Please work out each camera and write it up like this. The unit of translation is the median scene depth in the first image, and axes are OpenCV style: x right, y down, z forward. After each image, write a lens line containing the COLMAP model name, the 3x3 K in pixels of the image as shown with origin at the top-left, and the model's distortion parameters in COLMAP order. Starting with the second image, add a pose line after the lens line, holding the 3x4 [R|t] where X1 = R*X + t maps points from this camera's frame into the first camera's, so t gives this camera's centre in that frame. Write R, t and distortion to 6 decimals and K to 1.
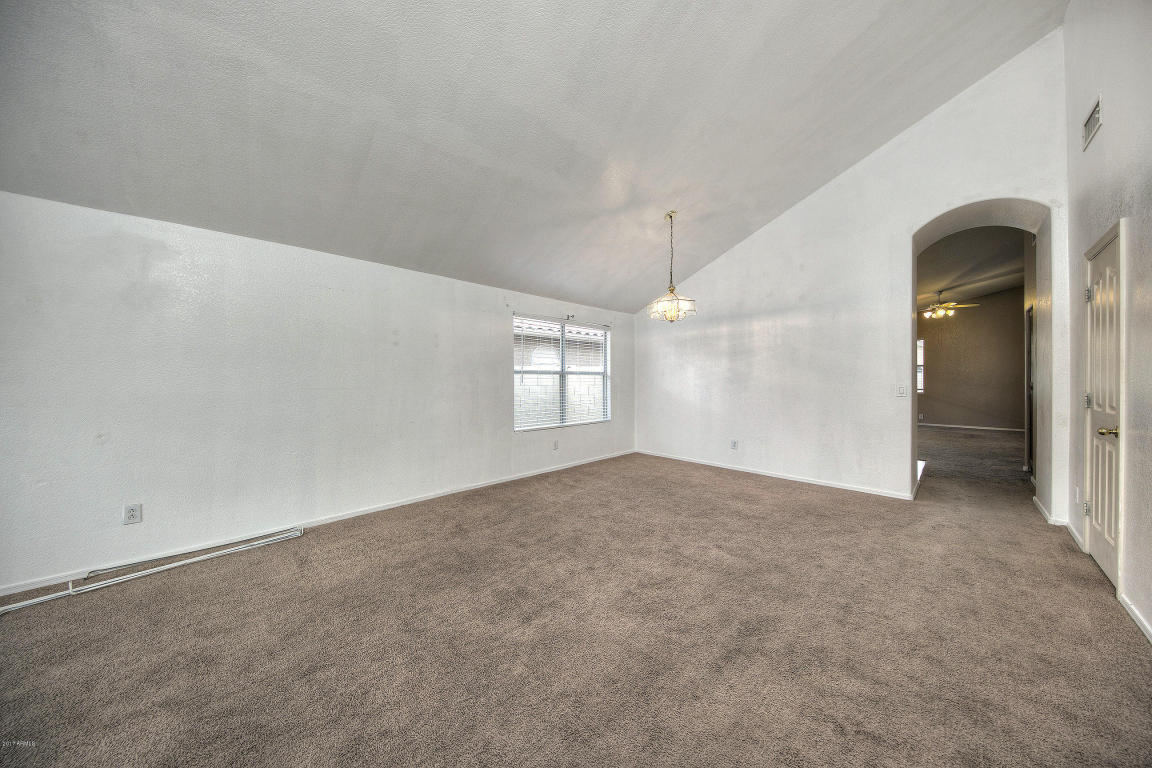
lens RADIAL K [[354.9, 0, 607.5], [0, 354.9, 381.3], [0, 0, 1]] dist [-0.004491, -0.000602]
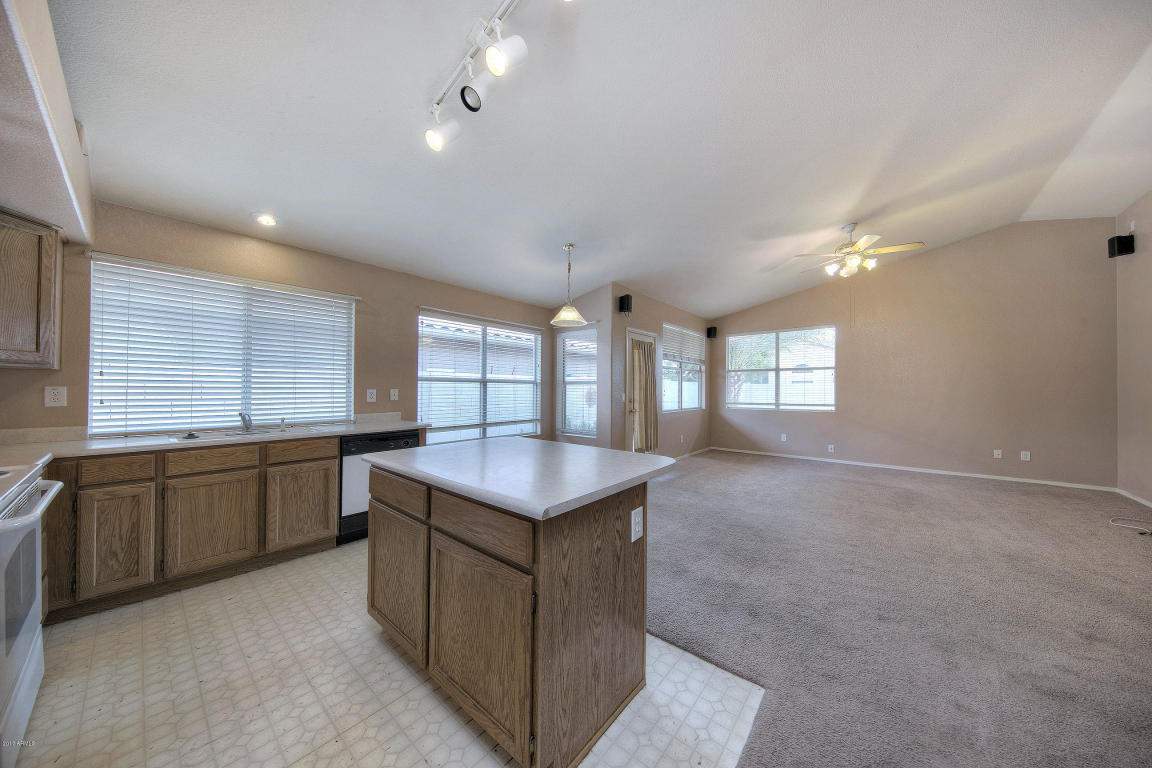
lens RADIAL K [[354.9, 0, 602.9], [0, 354.9, 386.8], [0, 0, 1]] dist [-0.004491, -0.000602]
pose [[0.995645, 0.005497, 0.093067, 0.088870], [-0.004453, 0.999925, -0.011427, 0.000043], [-0.093123, 0.010963, 0.995594, 0.086560]]
